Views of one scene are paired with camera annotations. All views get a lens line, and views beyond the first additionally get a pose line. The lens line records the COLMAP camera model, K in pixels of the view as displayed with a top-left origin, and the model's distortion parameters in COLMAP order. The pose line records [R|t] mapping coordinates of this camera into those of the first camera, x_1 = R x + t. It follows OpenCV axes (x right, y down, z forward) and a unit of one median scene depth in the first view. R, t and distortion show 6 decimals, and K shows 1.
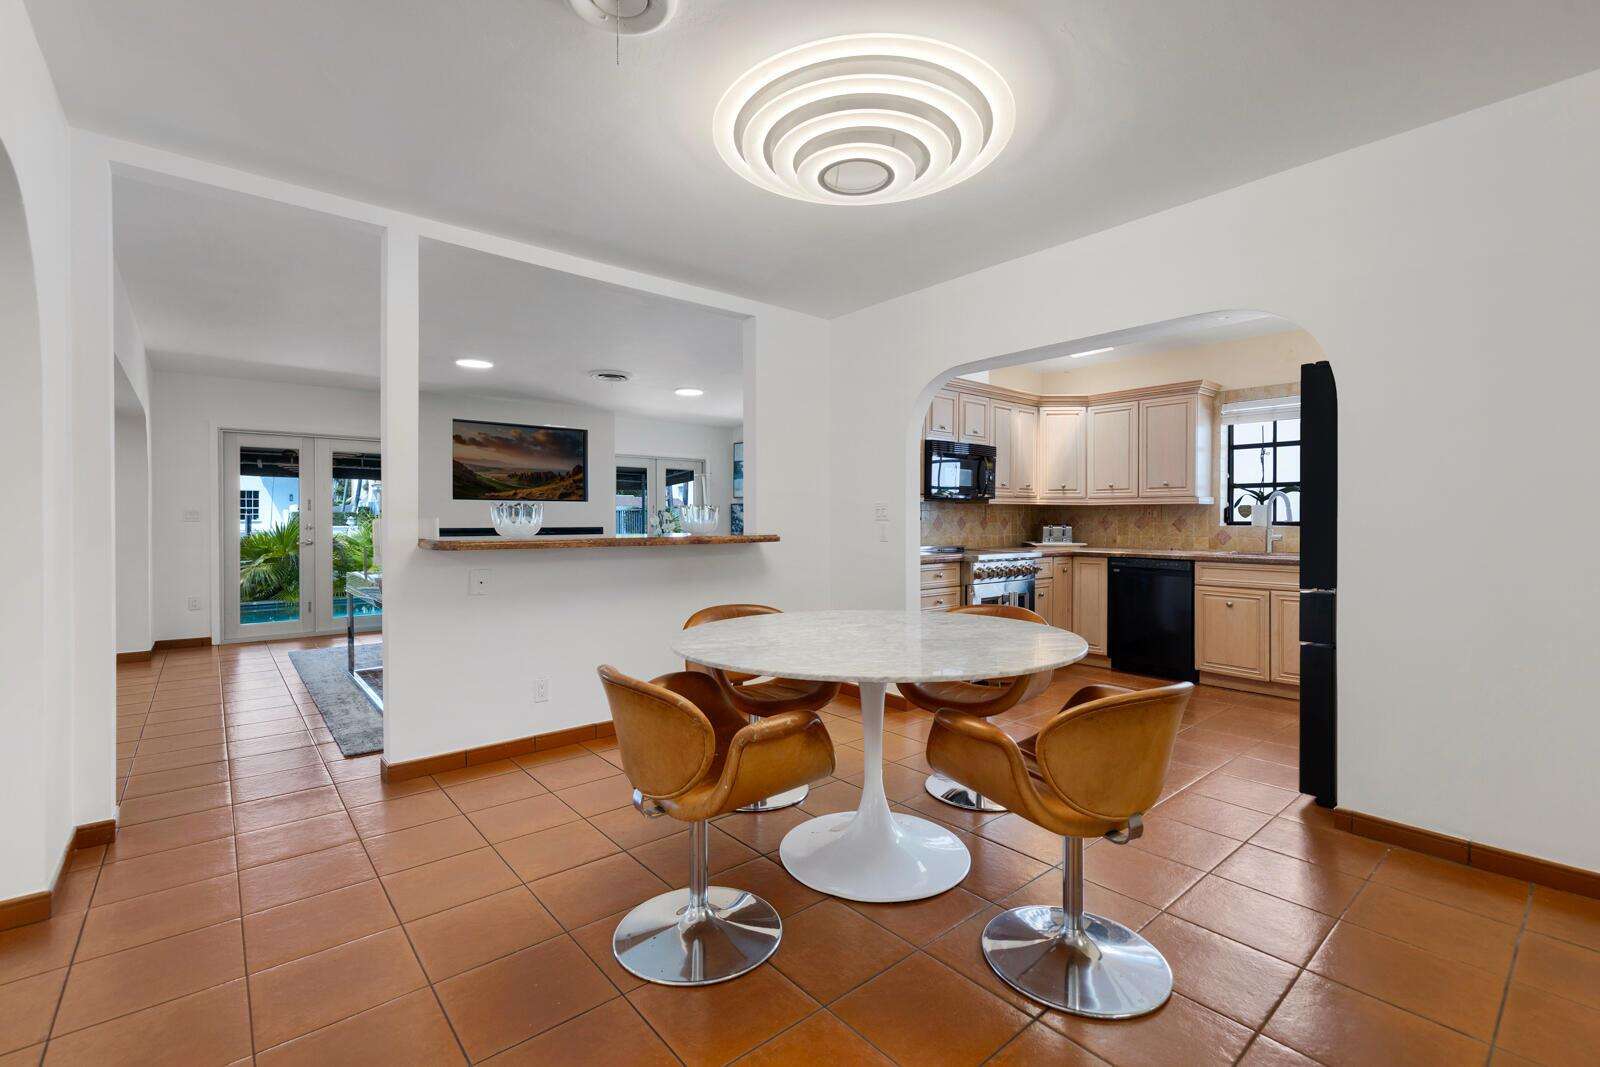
lens RADIAL K [[696.8, 0, 813.6], [0, 696.8, 526.9], [0, 0, 1]] dist [-0.003859, -0.000248]
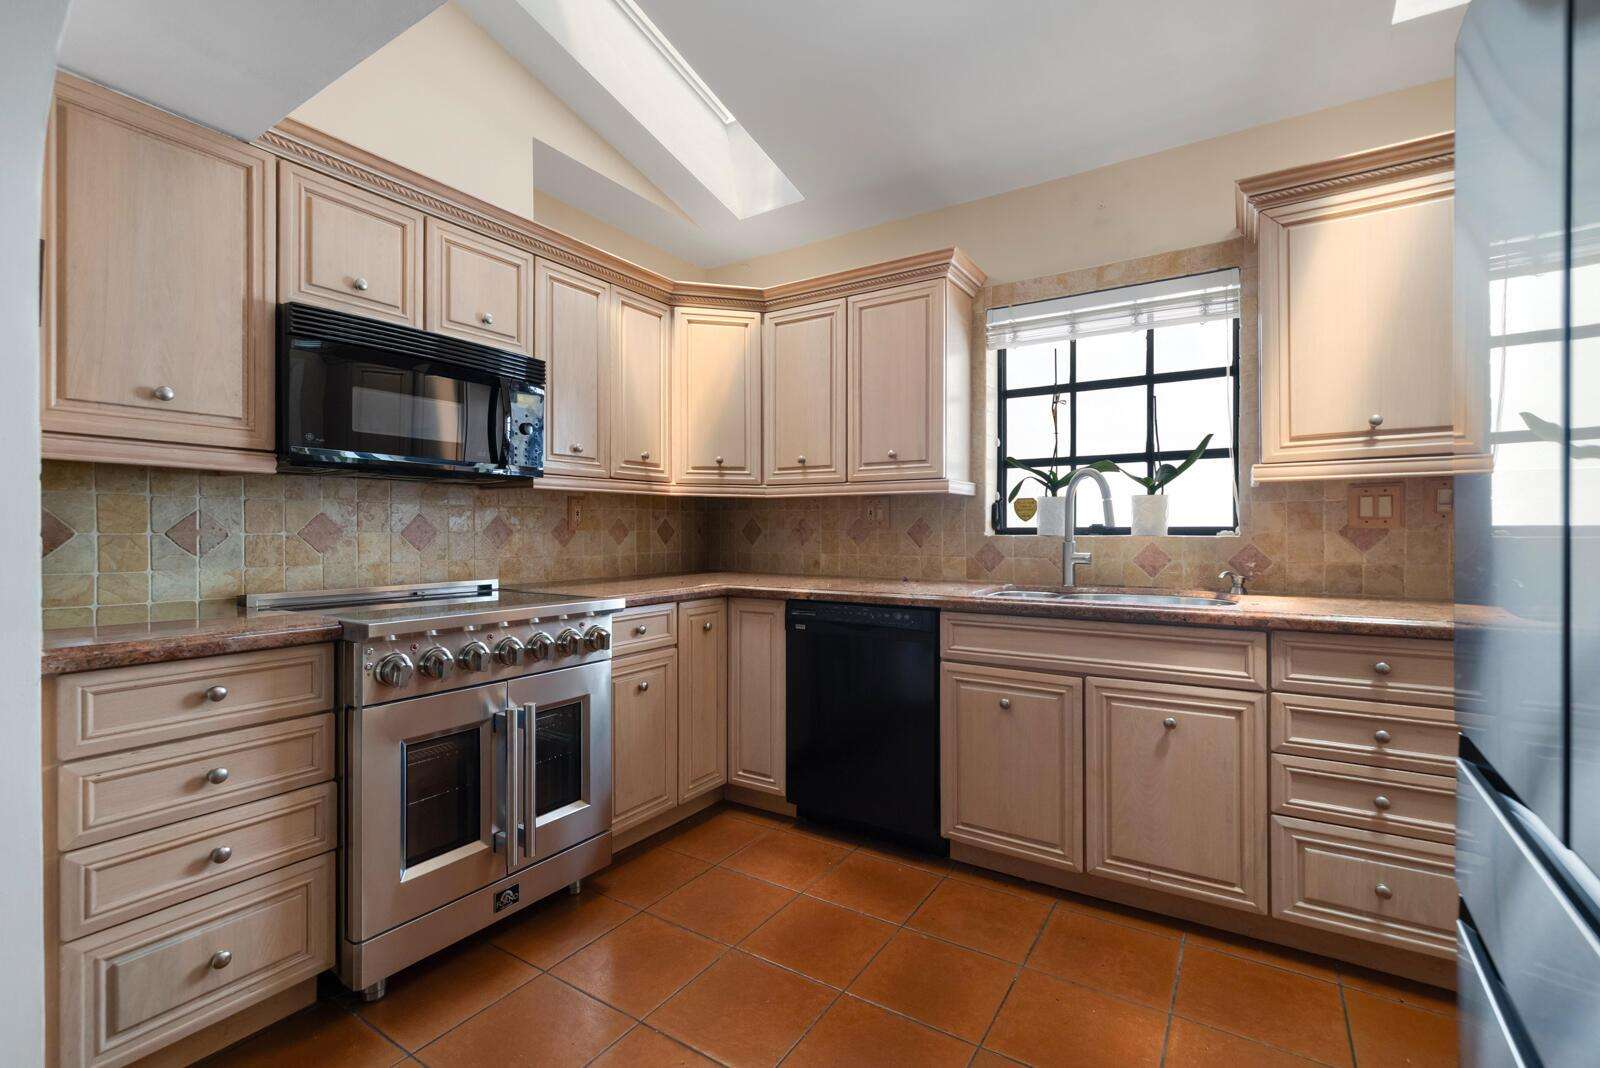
lens RADIAL K [[696.8, 0, 825.4], [0, 696.8, 529.4], [0, 0, 1]] dist [-0.003859, -0.000248]
pose [[0.953158, -0.000598, 0.302471, 0.288079], [0.002872, 0.999971, -0.007073, -0.002871], [-0.302458, 0.007611, 0.953132, 0.498080]]
